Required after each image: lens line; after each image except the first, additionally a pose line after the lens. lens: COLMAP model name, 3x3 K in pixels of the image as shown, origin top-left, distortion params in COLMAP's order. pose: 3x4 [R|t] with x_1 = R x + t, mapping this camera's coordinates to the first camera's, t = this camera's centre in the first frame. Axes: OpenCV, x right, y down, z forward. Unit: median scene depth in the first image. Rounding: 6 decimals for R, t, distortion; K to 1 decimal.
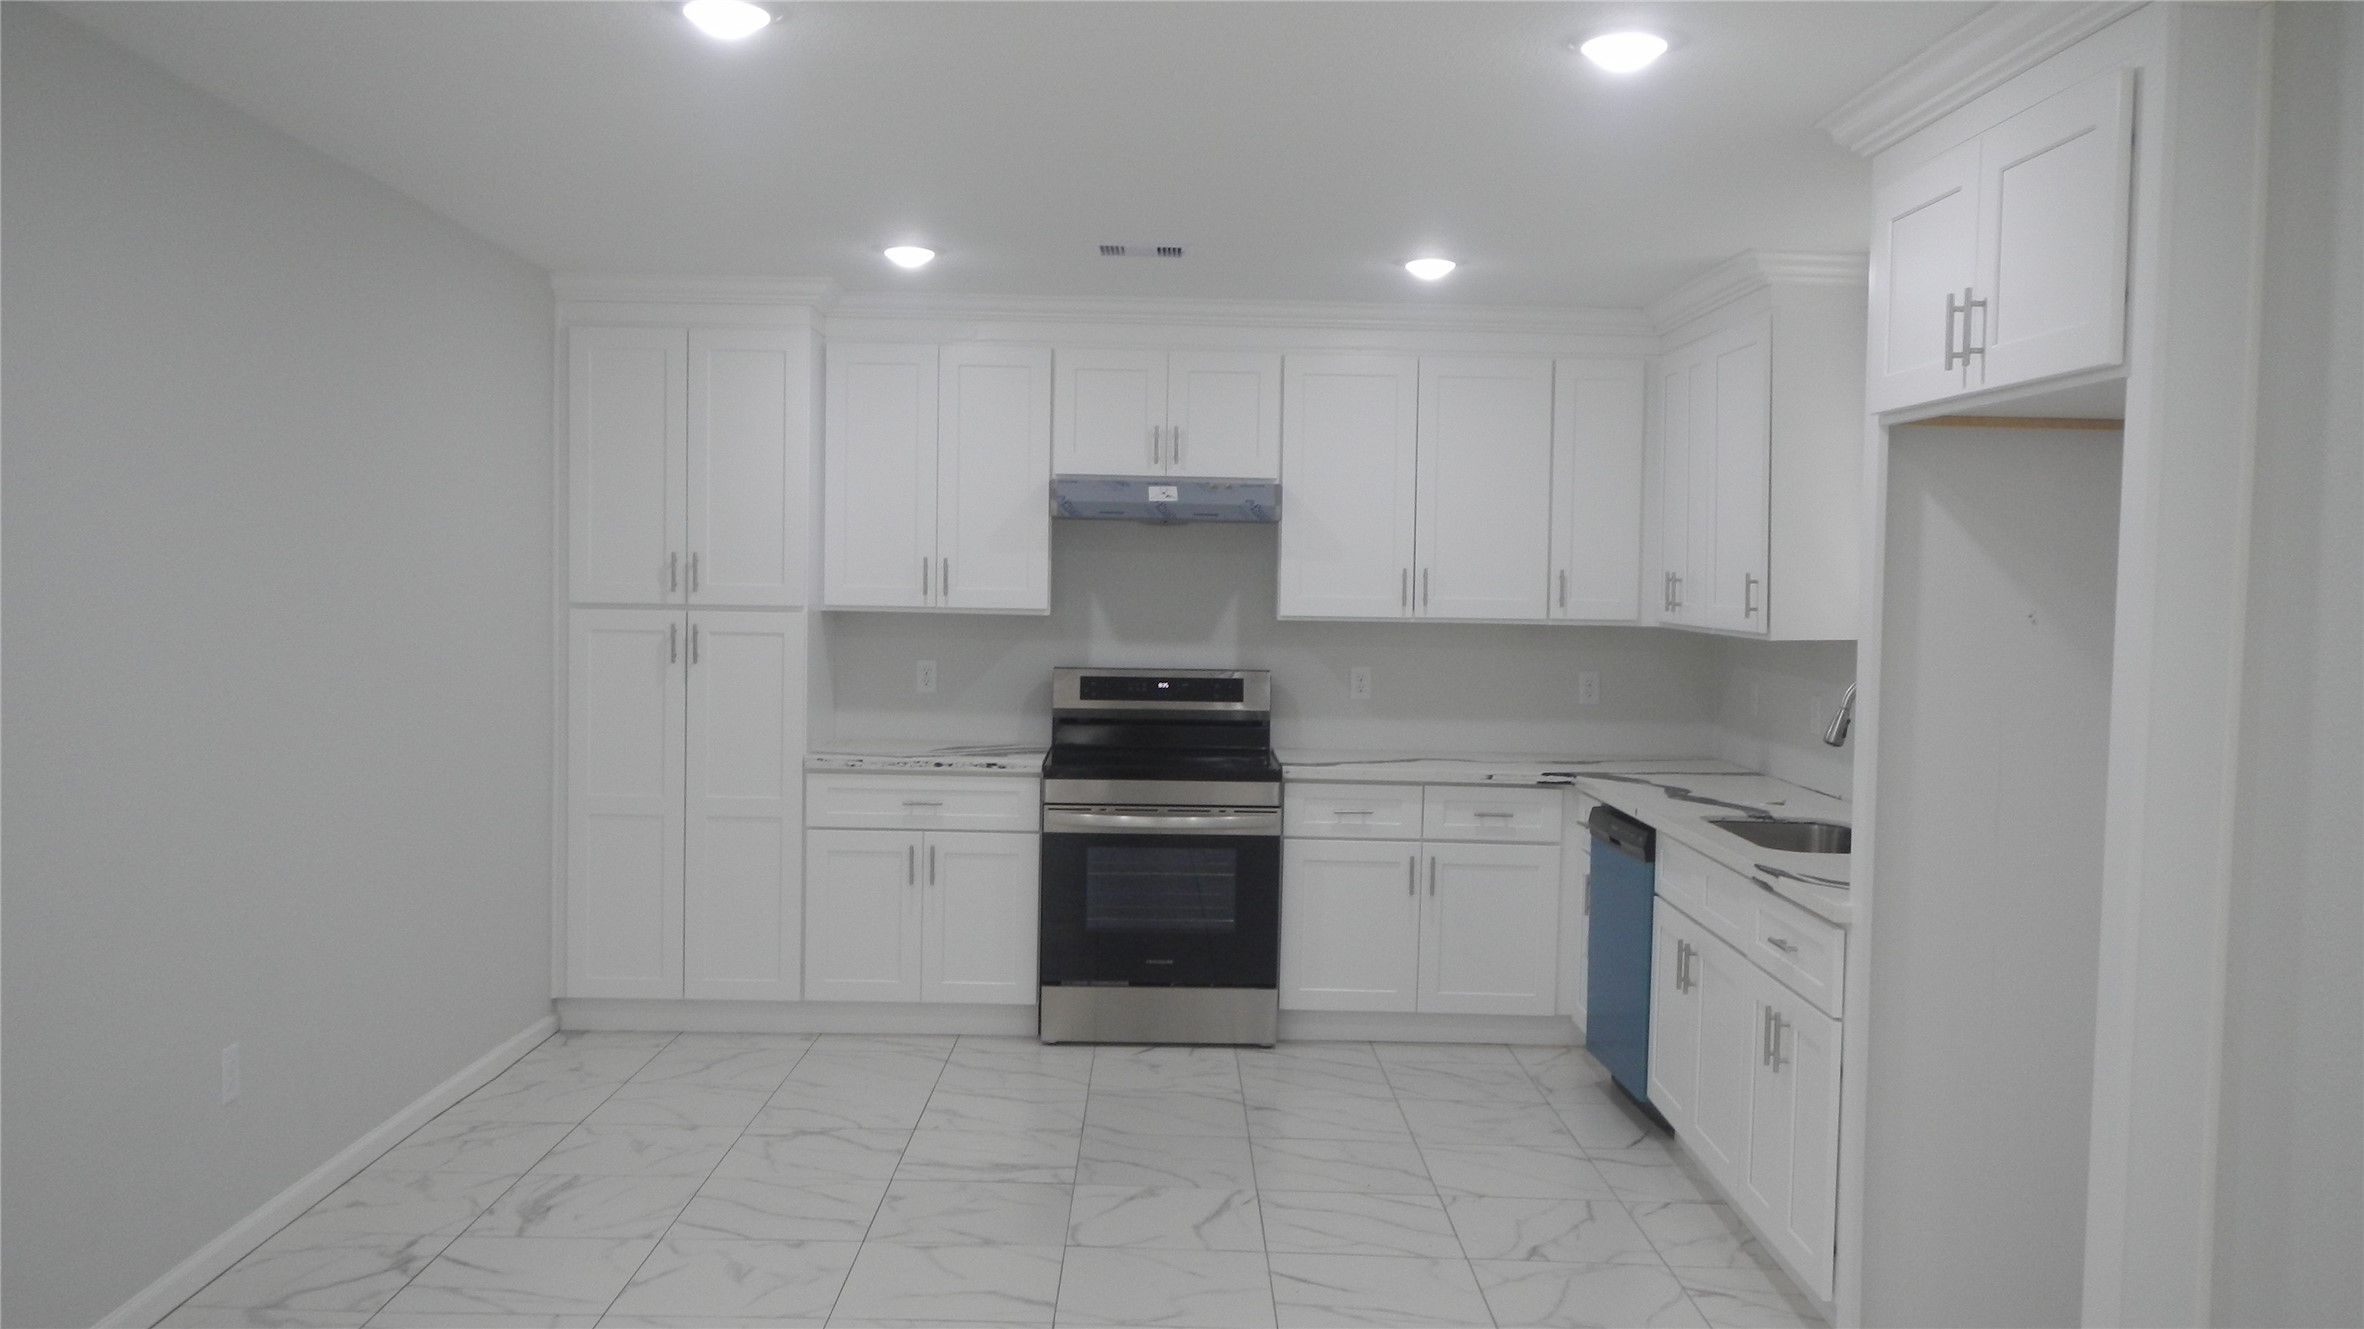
lens RADIAL K [[1944.2, 0, 1182.0], [0, 1944.2, 664.5], [0, 0, 1]] dist [0.014720, 0.005688]
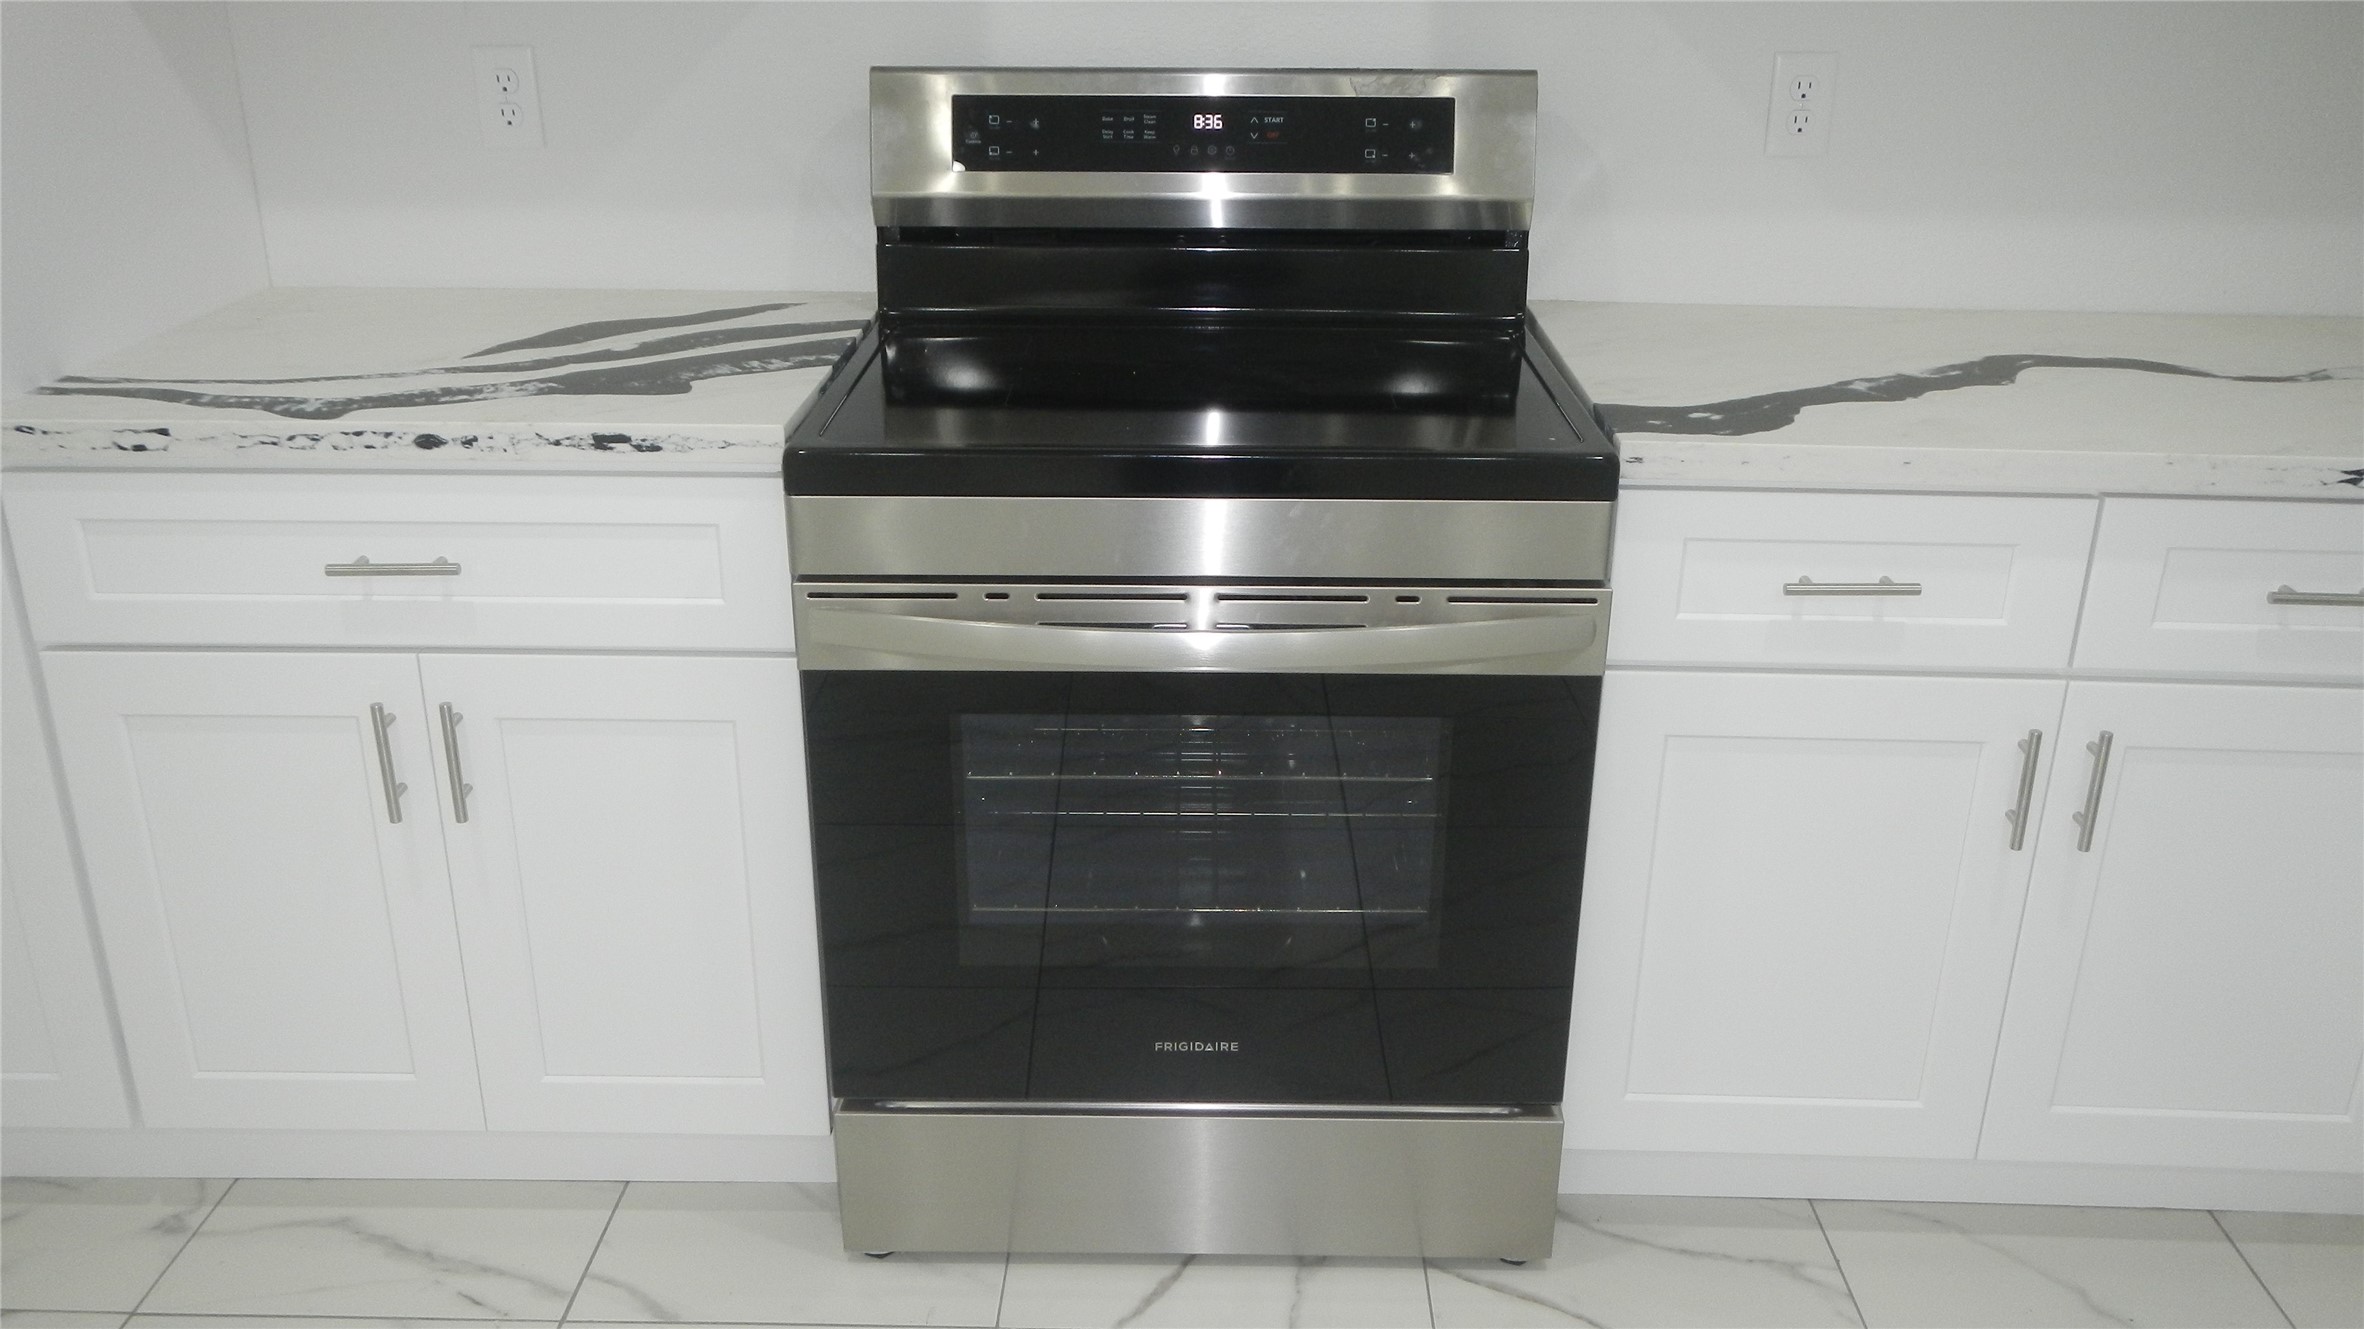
lens RADIAL K [[1944.2, 0, 1182.0], [0, 1944.2, 664.5], [0, 0, 1]] dist [0.014720, 0.005688]
pose [[0.999480, 0.002188, -0.032170, -0.003874], [0.008415, 0.945426, 0.325729, -0.010348], [0.031127, -0.325831, 0.944916, 0.712960]]
